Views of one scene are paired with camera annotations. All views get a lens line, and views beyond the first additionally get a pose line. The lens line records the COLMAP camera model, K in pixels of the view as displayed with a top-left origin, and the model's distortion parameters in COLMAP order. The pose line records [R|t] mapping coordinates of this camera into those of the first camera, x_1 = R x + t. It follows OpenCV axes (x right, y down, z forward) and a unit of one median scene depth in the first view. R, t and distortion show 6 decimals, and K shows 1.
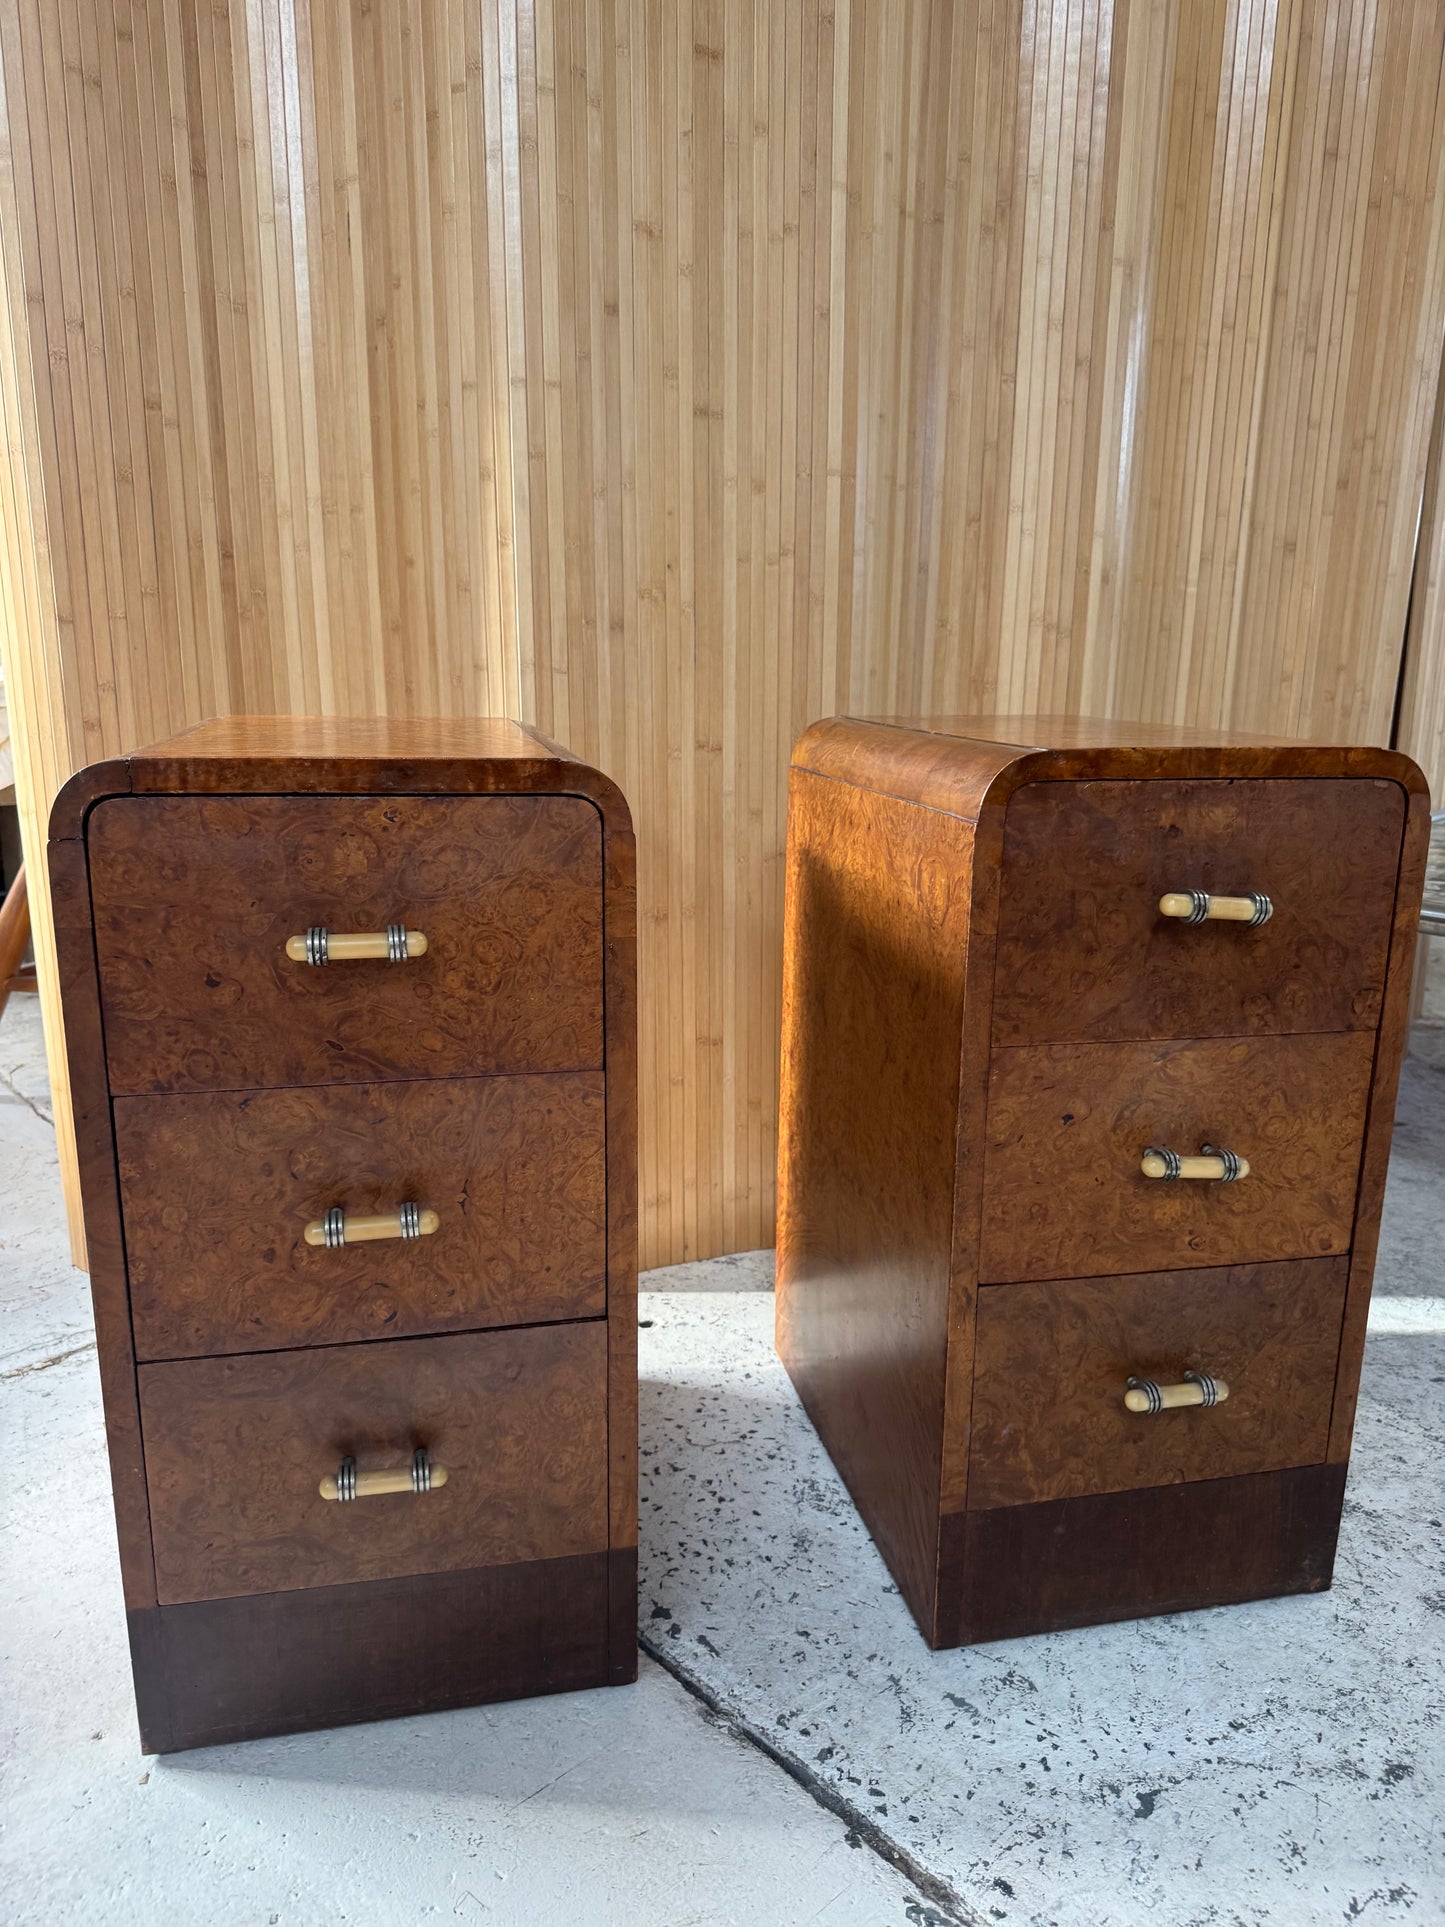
lens RADIAL K [[1364.5, 0, 728.3], [0, 1364.5, 968.6], [0, 0, 1]] dist [0.080371, -0.095803]
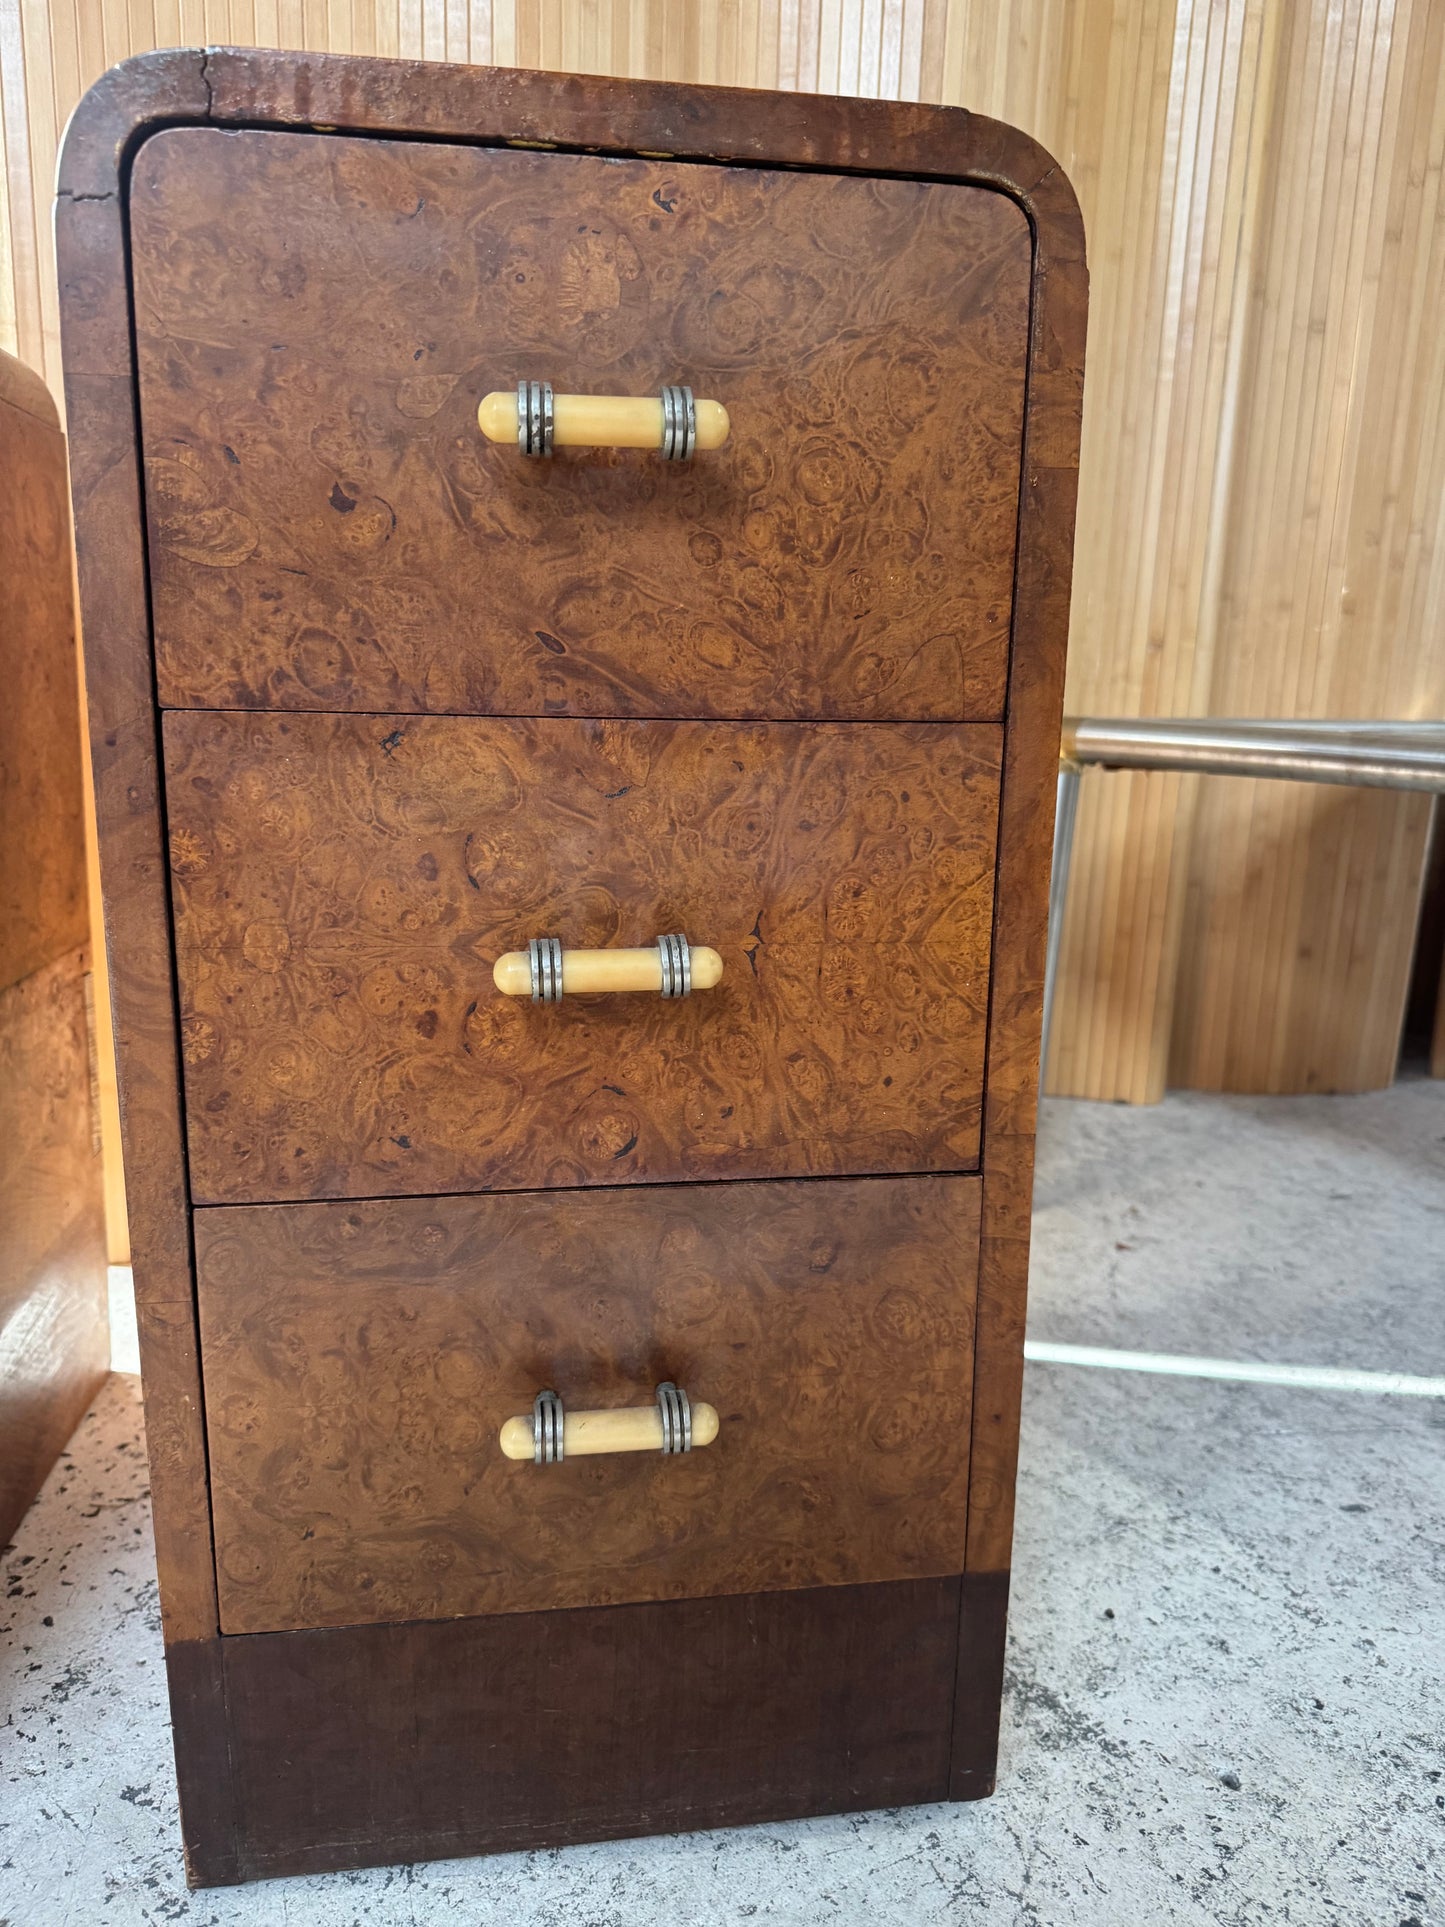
lens RADIAL K [[1471.2, 0, 721.5], [0, 1471.2, 977.2], [0, 0, 1]] dist [0.175147, -0.447301]
pose [[0.998363, 0.015659, -0.055017, -0.158284], [-0.016295, 0.999805, -0.011135, 0.172730], [0.054832, 0.012014, 0.998423, 0.350459]]
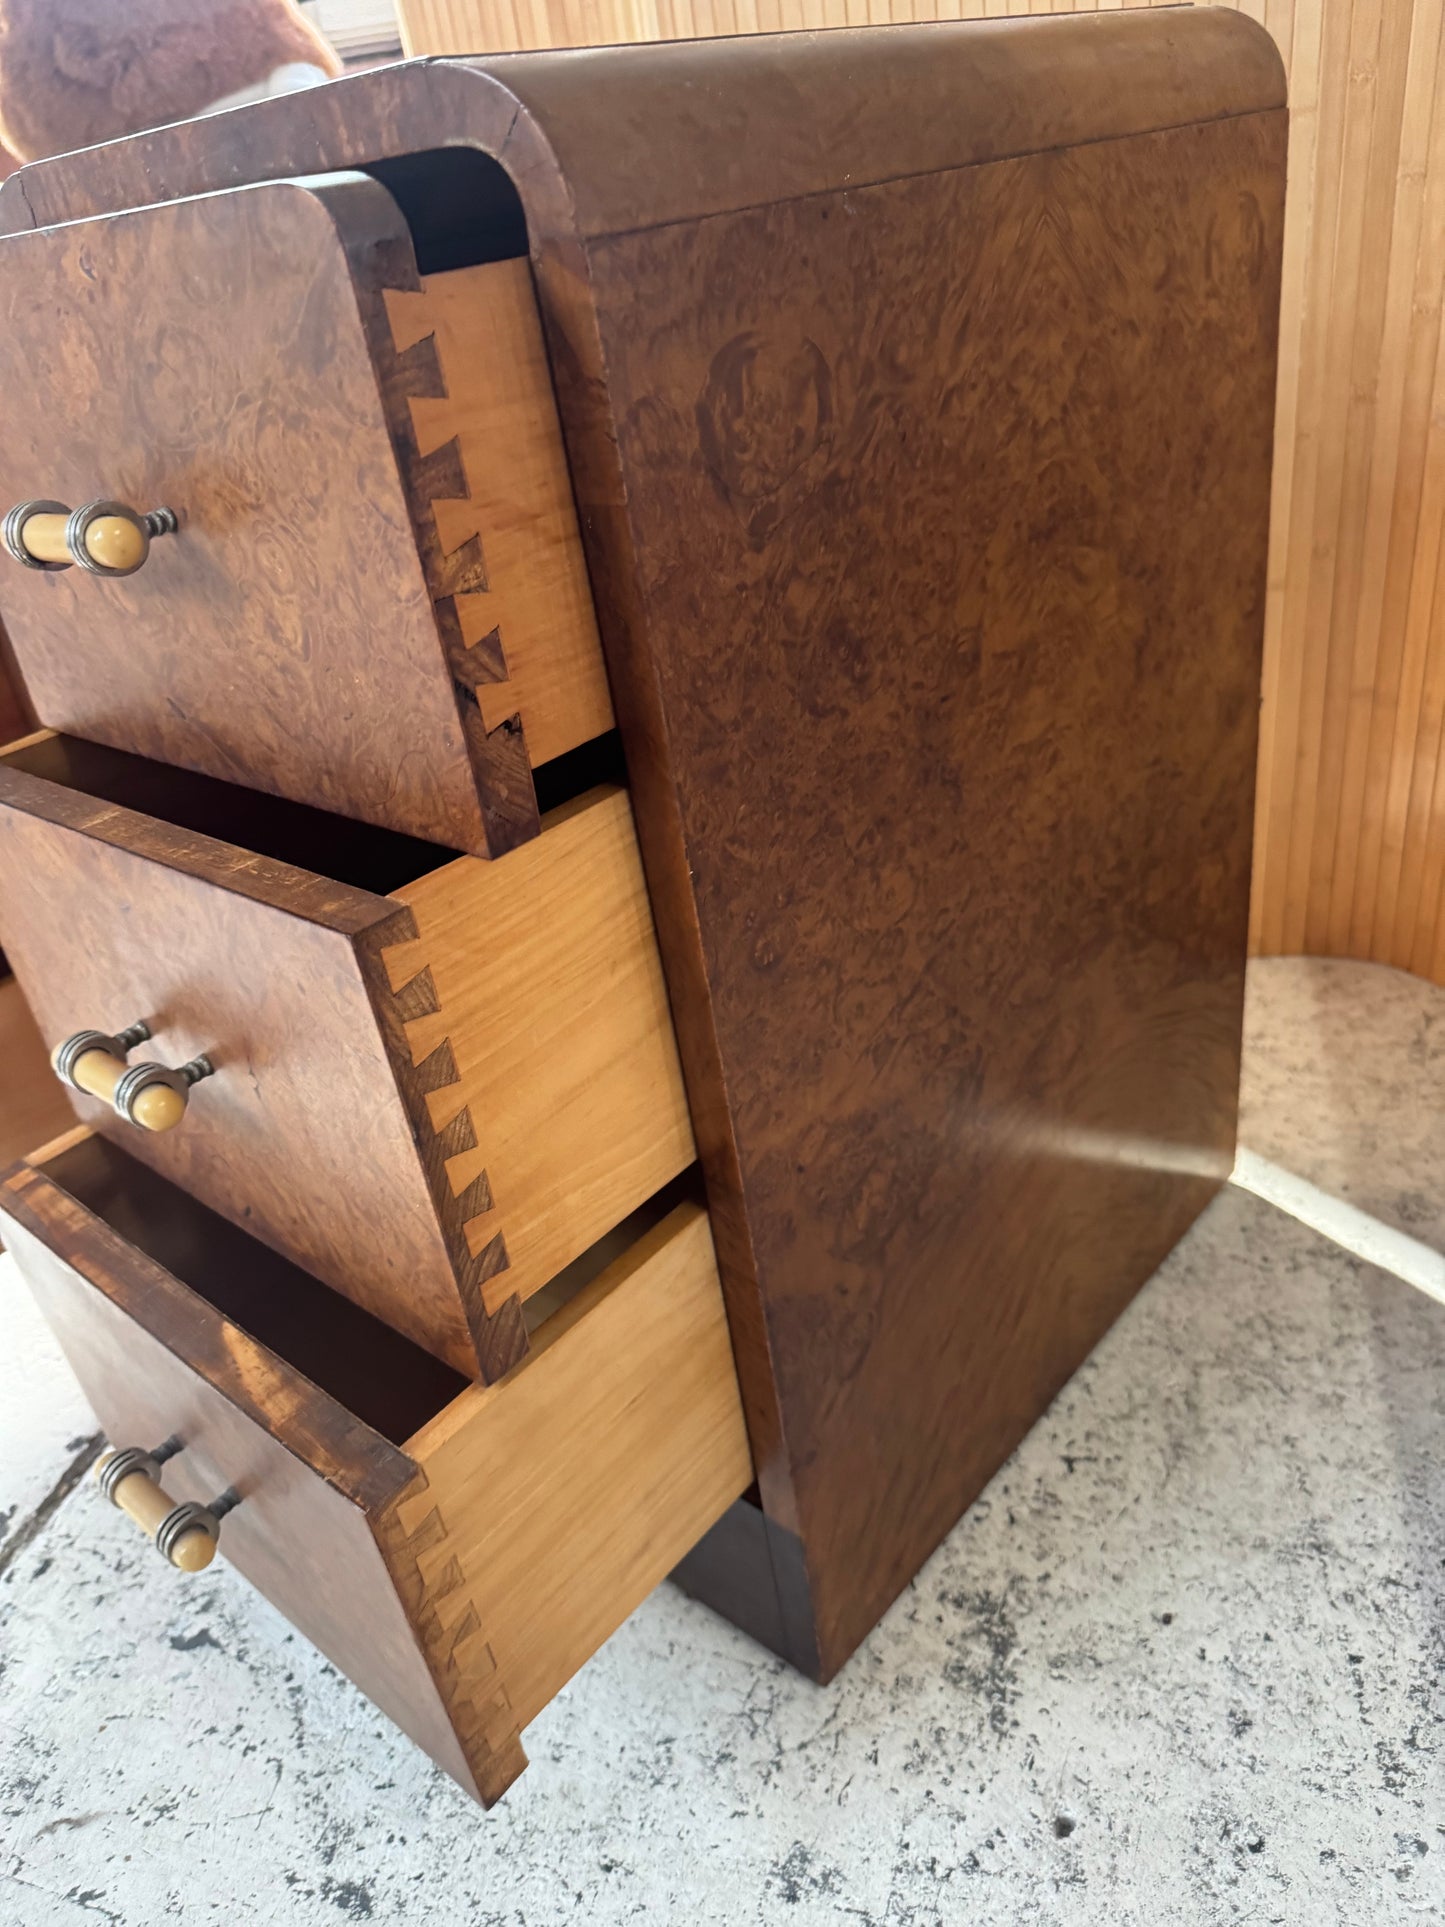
lens RADIAL K [[1403.0, 0, 716.2], [0, 1403.0, 965.8], [0, 0, 1]] dist [-0.008030, -0.001458]
pose [[0.524107, 0.352846, -0.775120, 0.899679], [-0.058021, 0.922816, 0.380848, -0.088566], [0.849673, -0.154632, 0.504127, 0.852680]]
